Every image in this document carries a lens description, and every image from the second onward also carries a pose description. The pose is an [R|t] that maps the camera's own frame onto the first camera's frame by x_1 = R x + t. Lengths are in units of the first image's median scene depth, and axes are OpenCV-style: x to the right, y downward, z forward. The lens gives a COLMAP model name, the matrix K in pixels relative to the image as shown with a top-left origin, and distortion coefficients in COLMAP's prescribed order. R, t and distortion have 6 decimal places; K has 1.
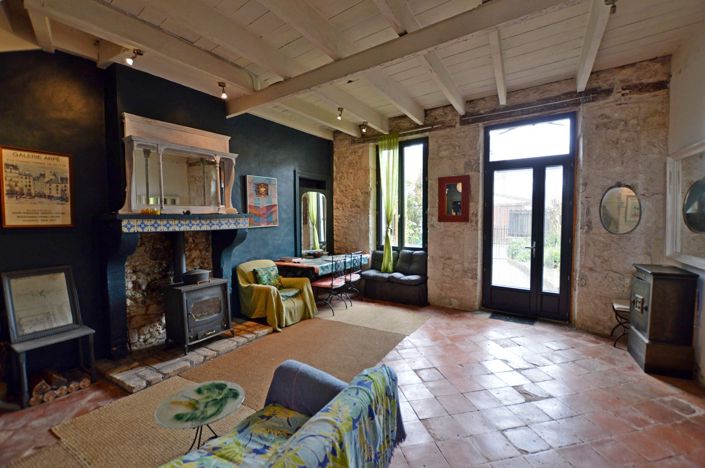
lens RADIAL K [[311.6, 0, 354.5], [0, 311.6, 233.6], [0, 0, 1]] dist [-0.027520, 0.000525]
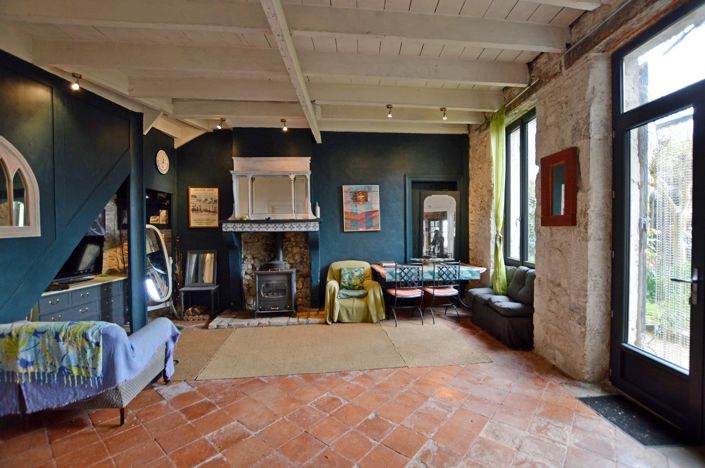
lens RADIAL K [[311.6, 0, 354.5], [0, 311.6, 233.6], [0, 0, 1]] dist [-0.027520, 0.000525]
pose [[0.614249, 0.015333, -0.788963, 0.593882], [-0.038106, 0.999221, -0.010249, -0.000539], [0.788192, 0.036360, 0.614355, 0.326858]]
